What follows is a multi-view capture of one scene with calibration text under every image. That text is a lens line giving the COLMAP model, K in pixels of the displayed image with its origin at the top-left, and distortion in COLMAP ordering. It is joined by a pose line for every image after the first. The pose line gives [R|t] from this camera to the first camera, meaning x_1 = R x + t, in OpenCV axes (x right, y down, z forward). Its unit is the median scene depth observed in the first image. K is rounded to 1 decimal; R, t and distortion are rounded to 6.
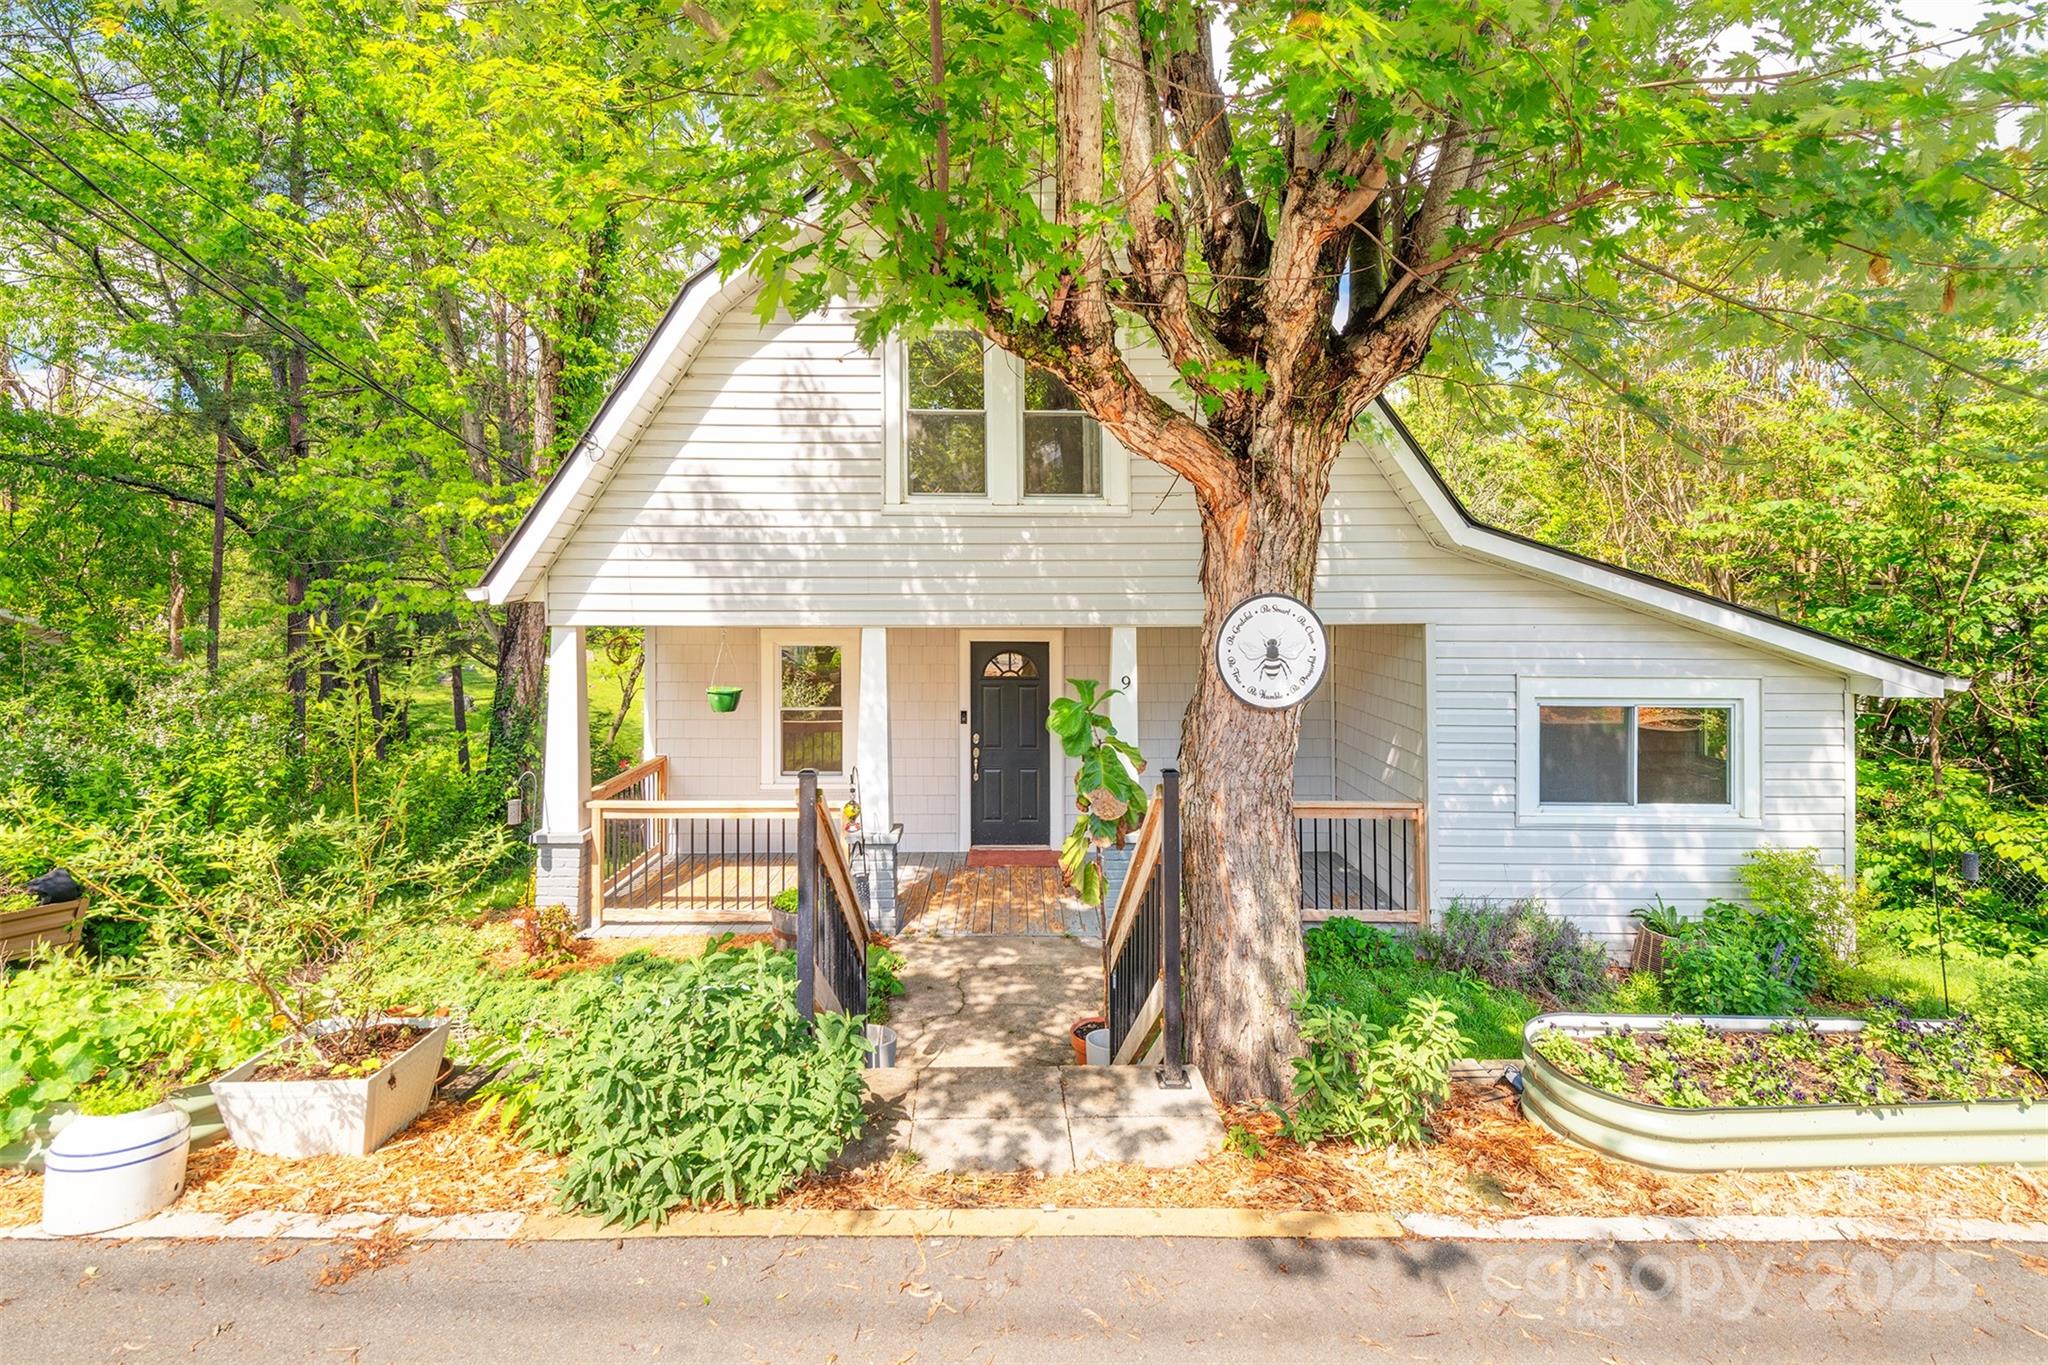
lens RADIAL K [[992.5, 0, 1025.1], [0, 992.5, 549.8], [0, 0, 1]] dist [0.002328, 0.000055]
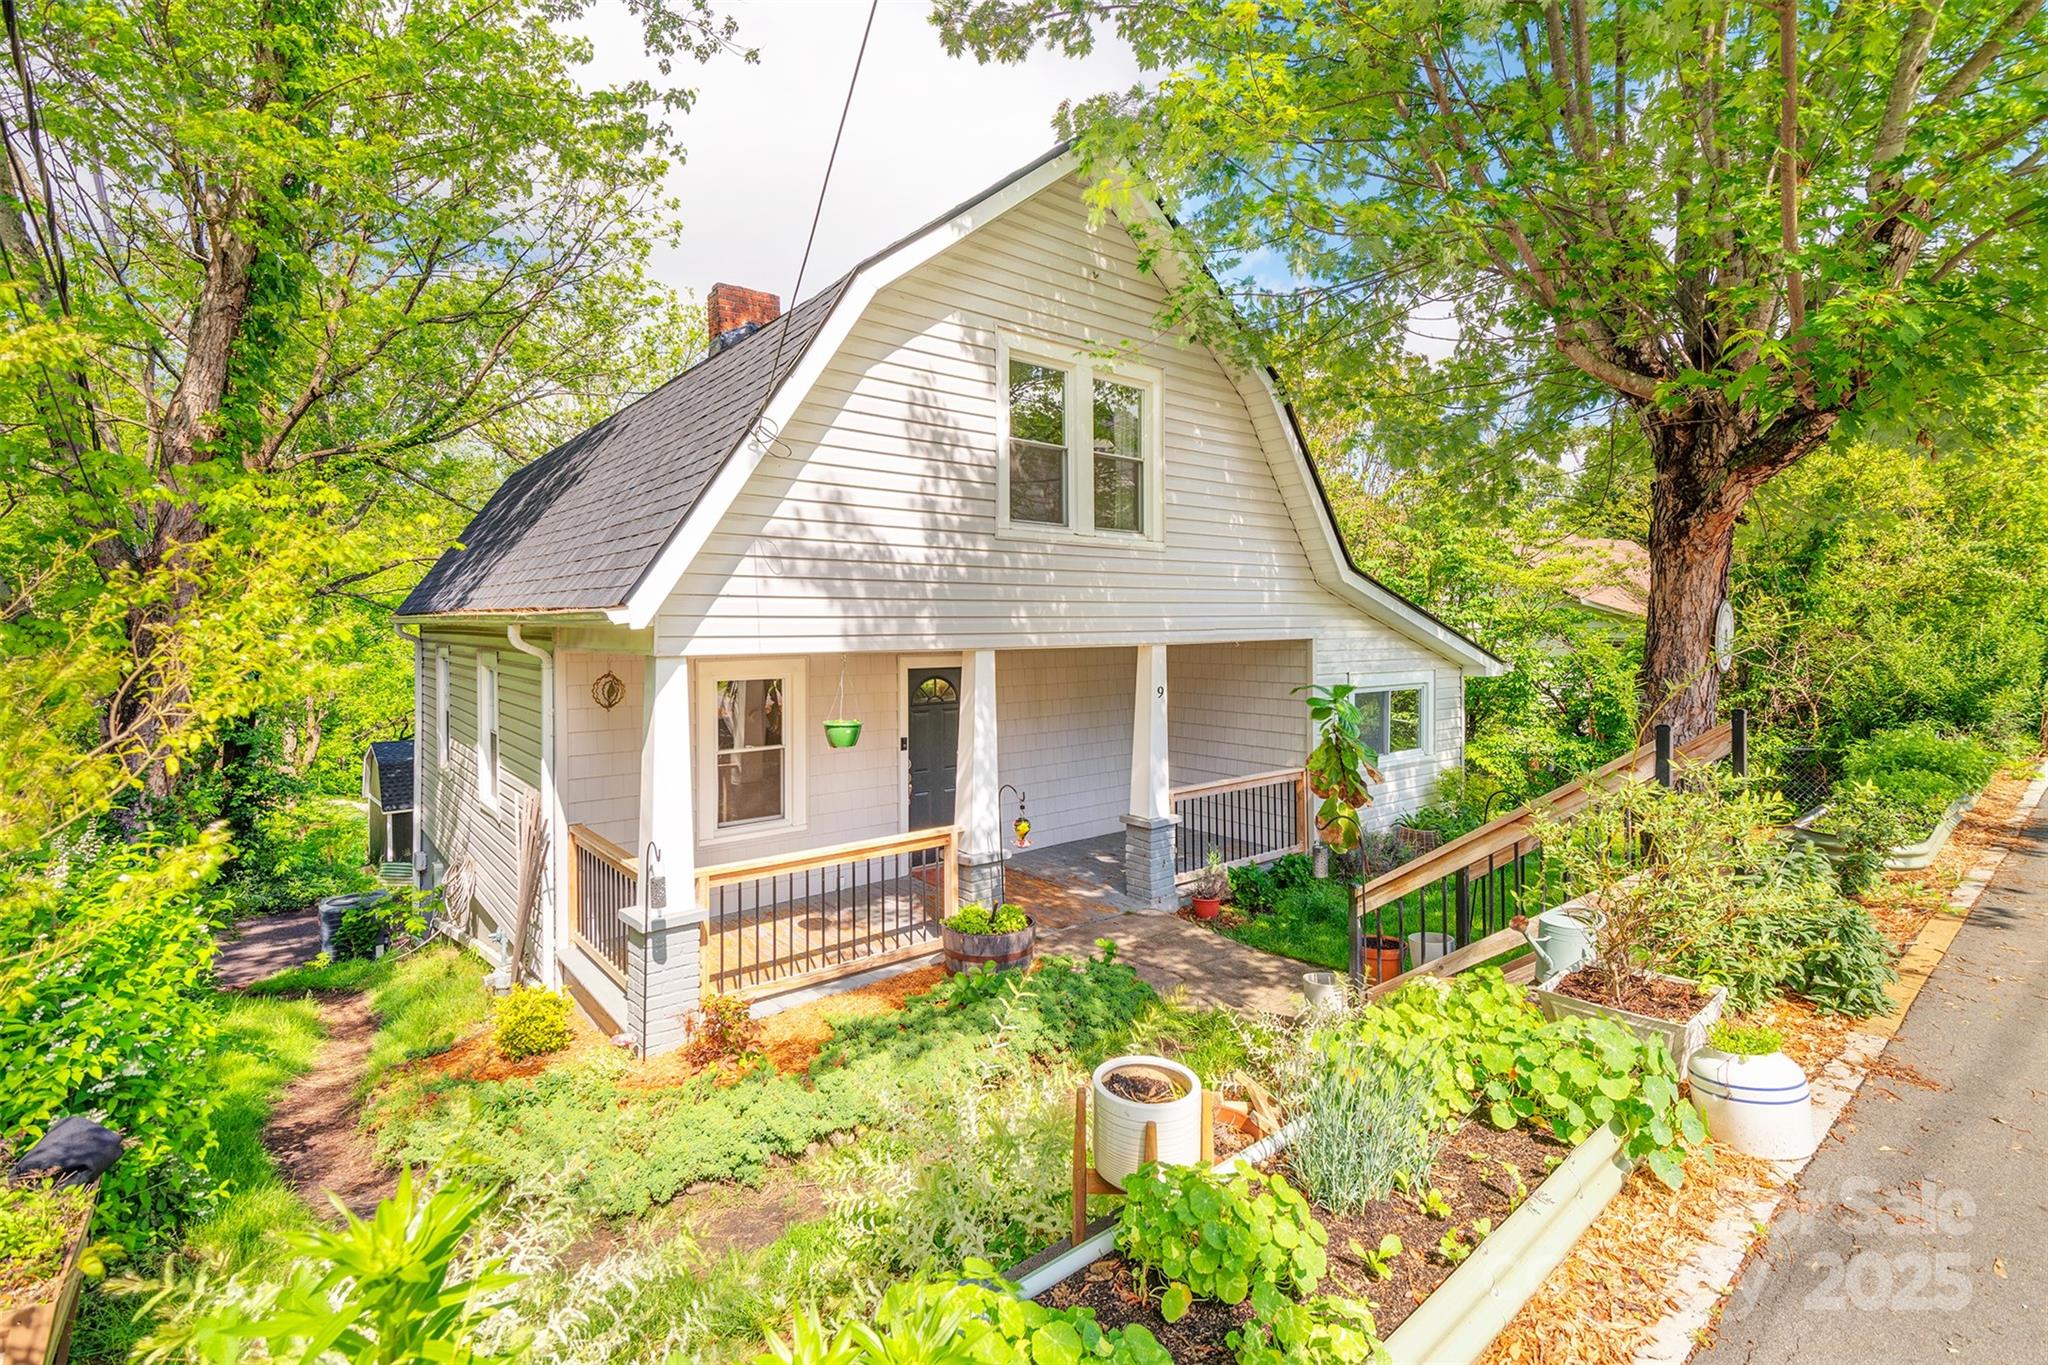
lens RADIAL K [[938.1, 0, 1024.9], [0, 938.1, 610.2], [0, 0, 1]] dist [-0.000617, -0.000075]
pose [[0.775883, 0.005138, 0.630856, -0.720730], [-0.014854, 0.999838, 0.010125, 0.027002], [-0.630702, -0.017227, 0.775834, 0.234152]]
